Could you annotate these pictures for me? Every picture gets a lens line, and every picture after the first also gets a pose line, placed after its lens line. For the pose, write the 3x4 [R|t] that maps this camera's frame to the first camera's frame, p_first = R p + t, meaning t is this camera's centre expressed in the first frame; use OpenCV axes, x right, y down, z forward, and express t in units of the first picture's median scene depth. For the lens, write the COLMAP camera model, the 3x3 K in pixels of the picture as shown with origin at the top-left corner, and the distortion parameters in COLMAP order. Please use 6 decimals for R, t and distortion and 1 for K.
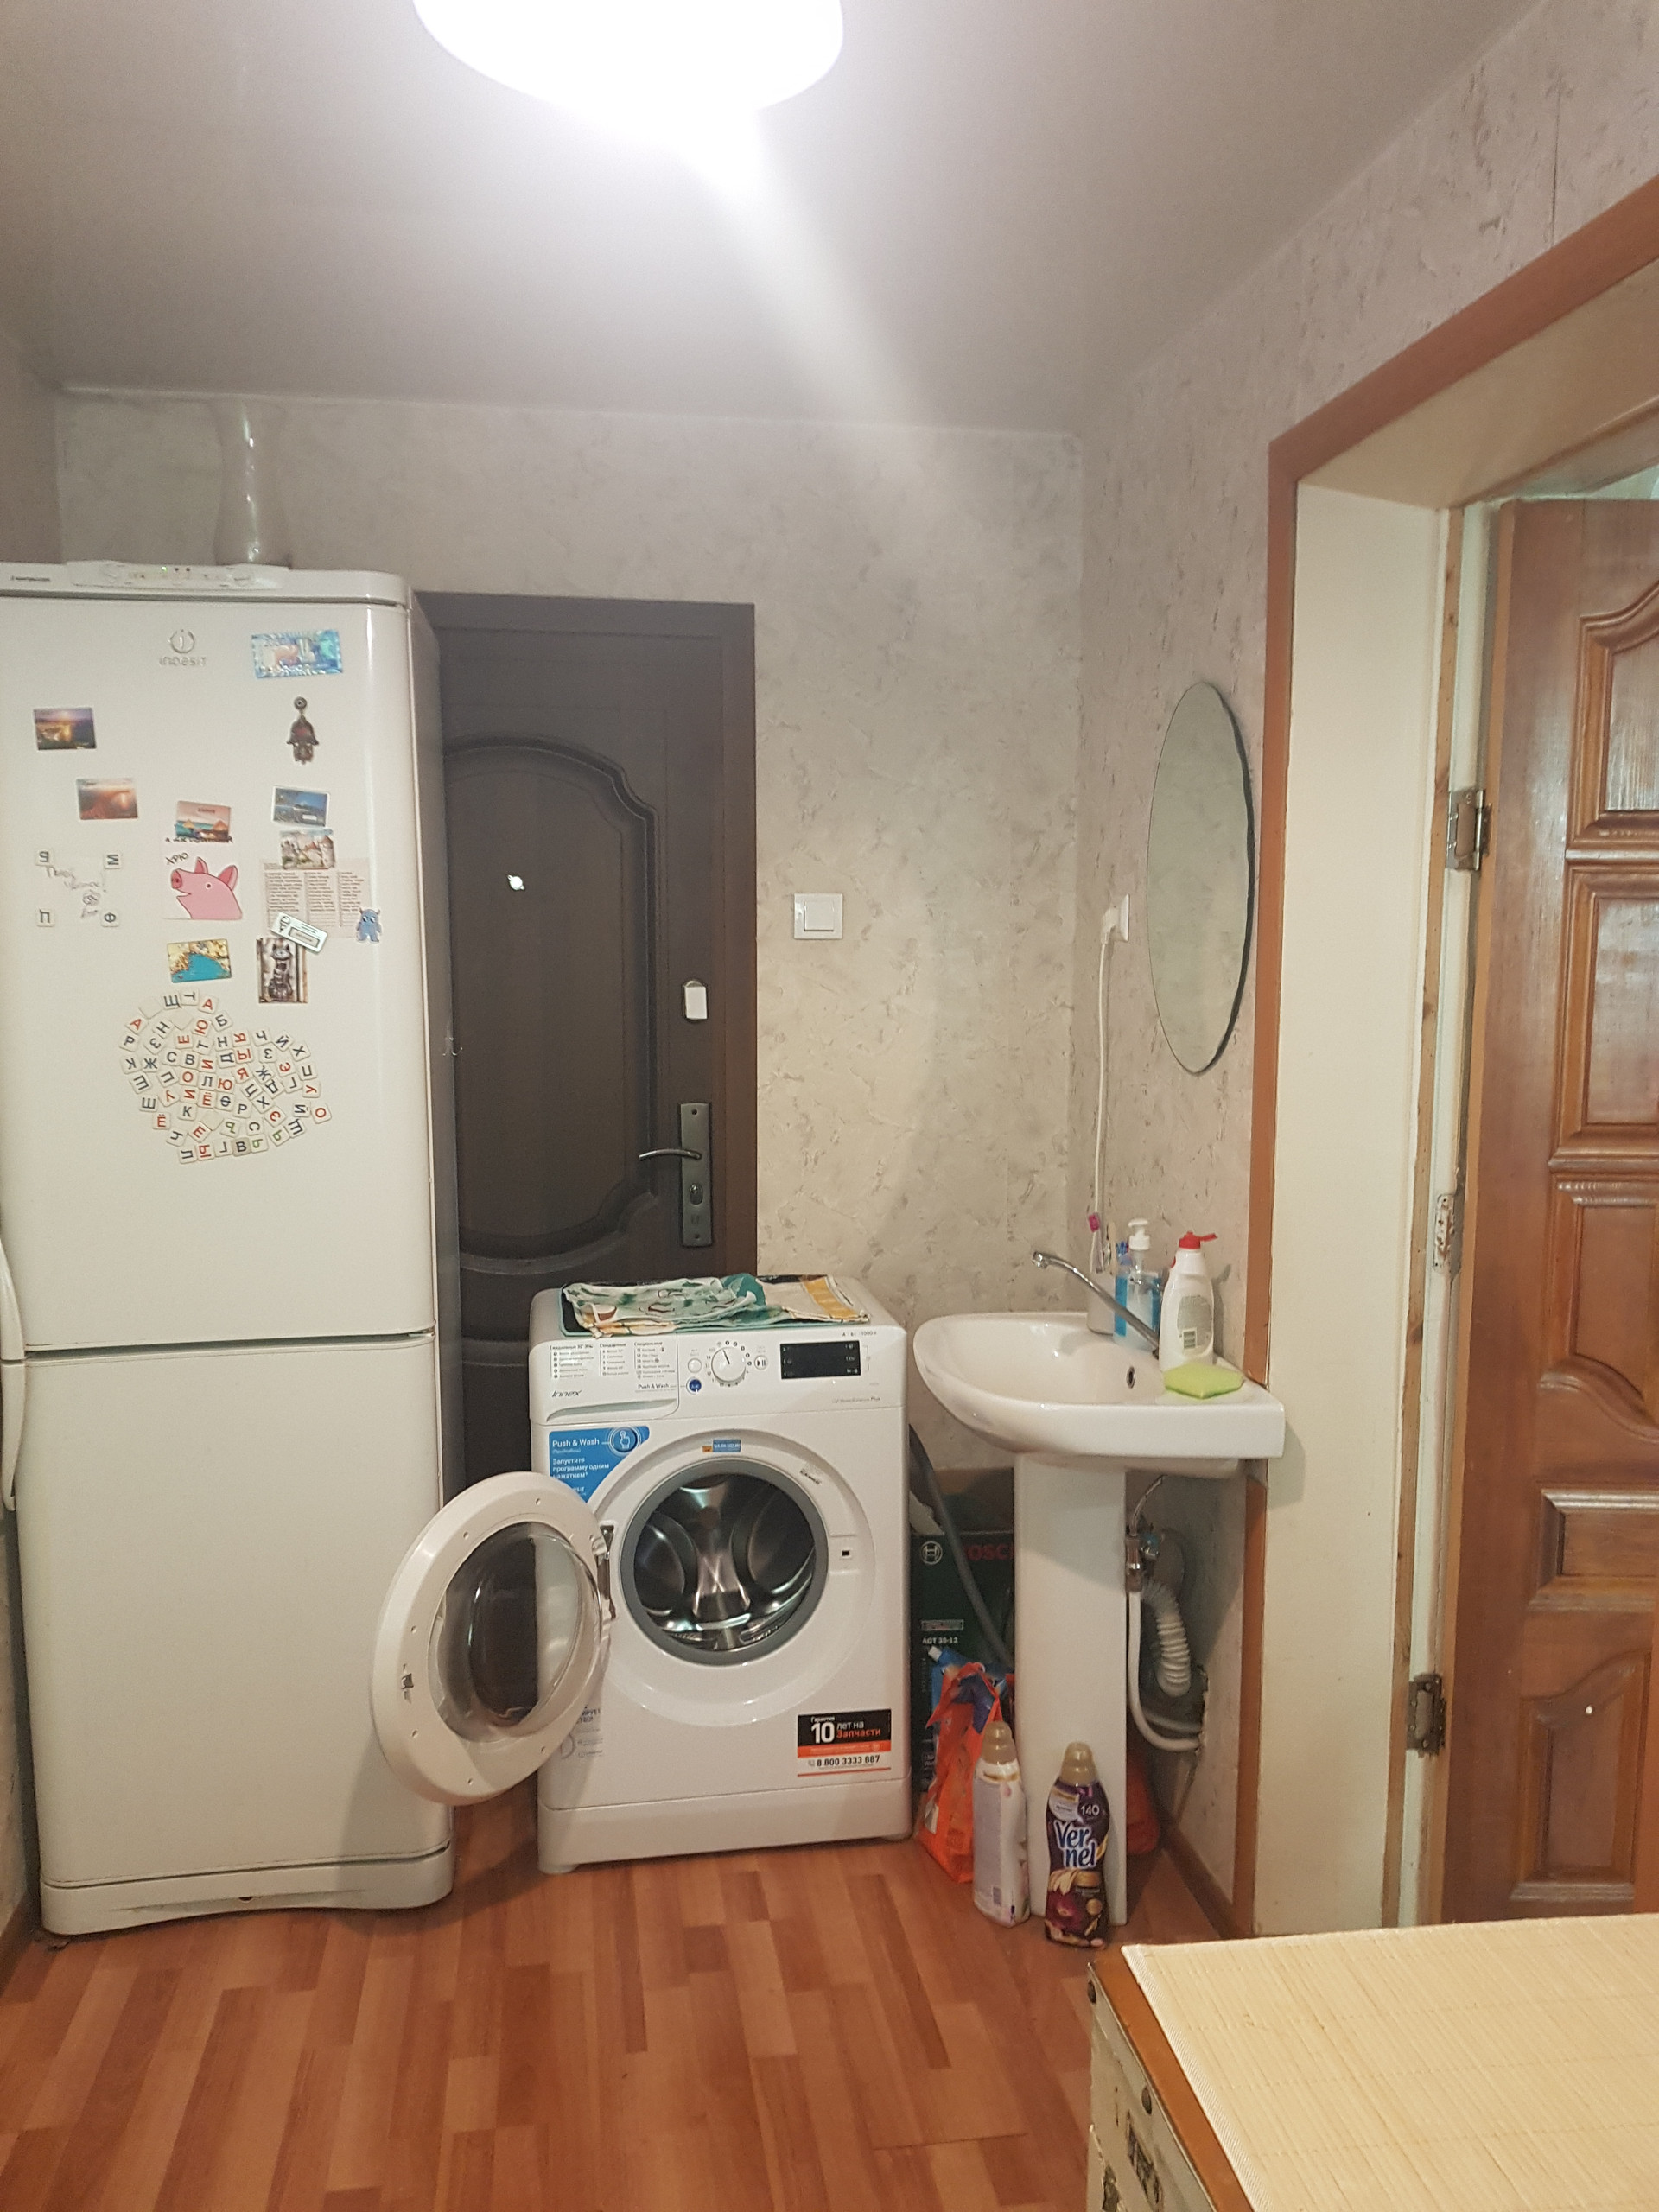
lens RADIAL K [[1729.9, 0, 828.0], [0, 1729.9, 1112.7], [0, 0, 1]] dist [0.069208, -0.092555]
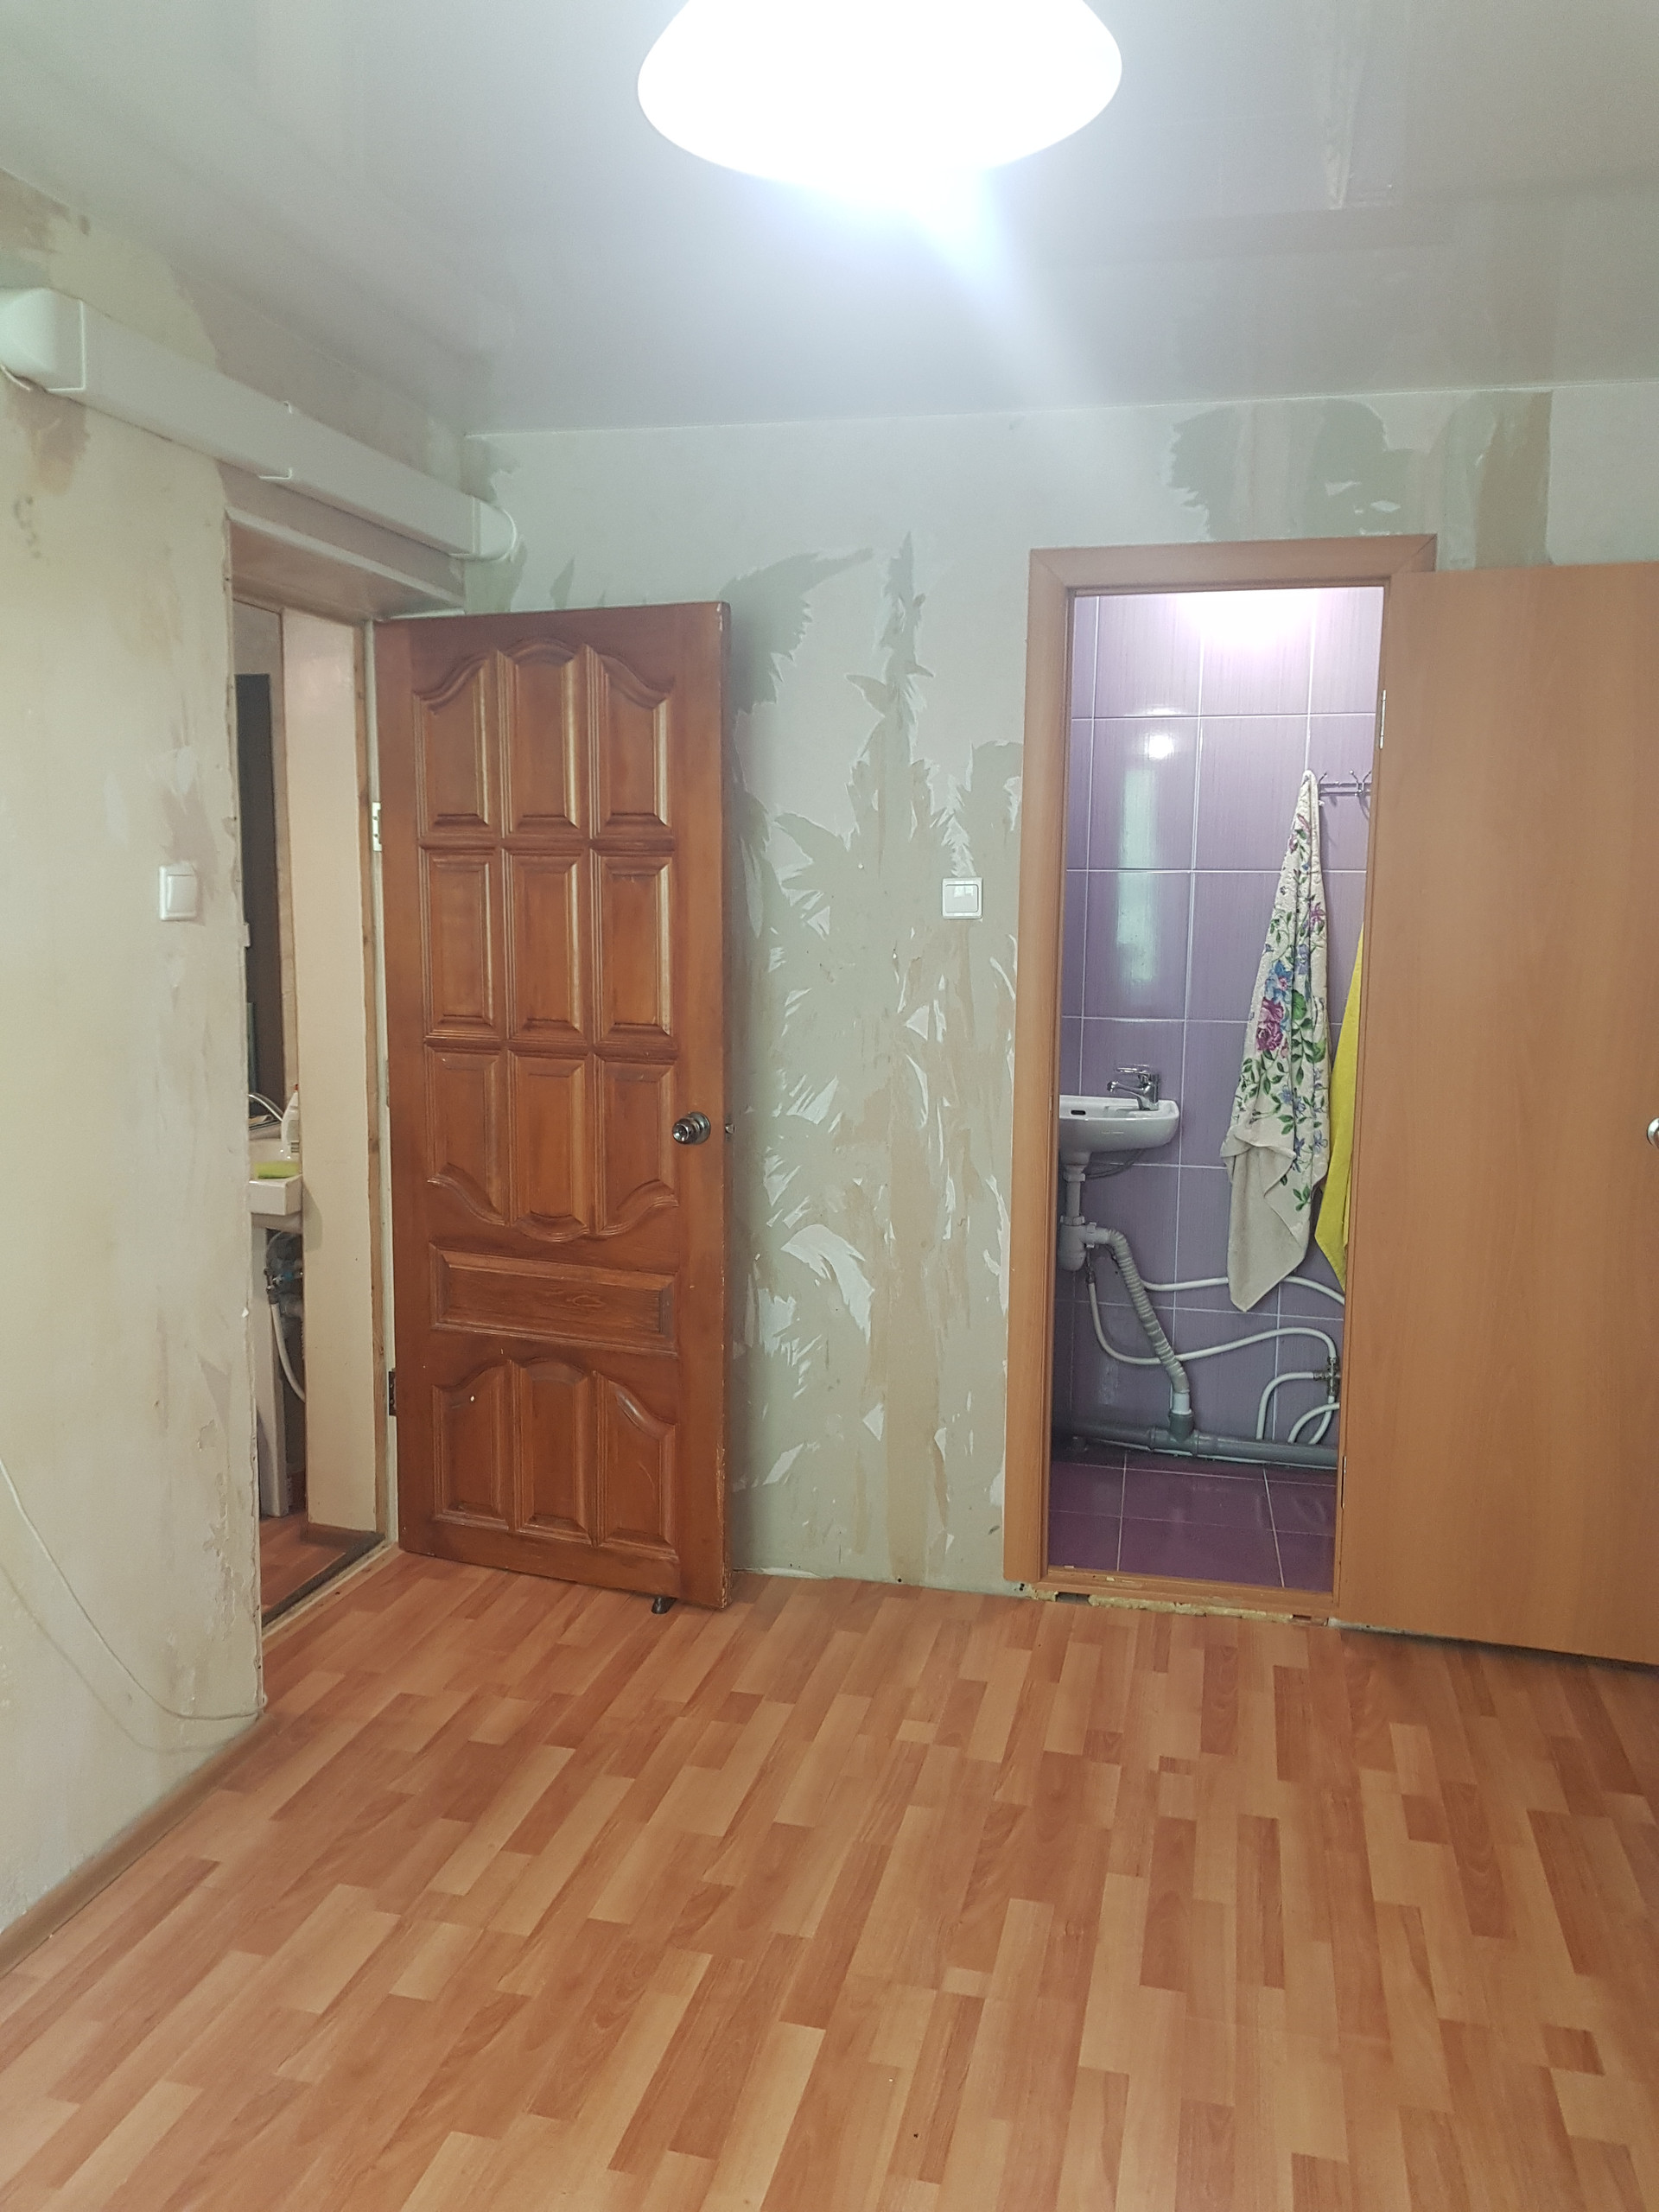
lens RADIAL K [[1729.9, 0, 784.9], [0, 1729.9, 1096.4], [0, 0, 1]] dist [0.069208, -0.092555]
pose [[0.926183, 0.046430, -0.374204, 1.250214], [-0.038091, 0.998834, 0.029656, 0.020633], [0.375145, -0.013213, 0.926872, -0.307199]]
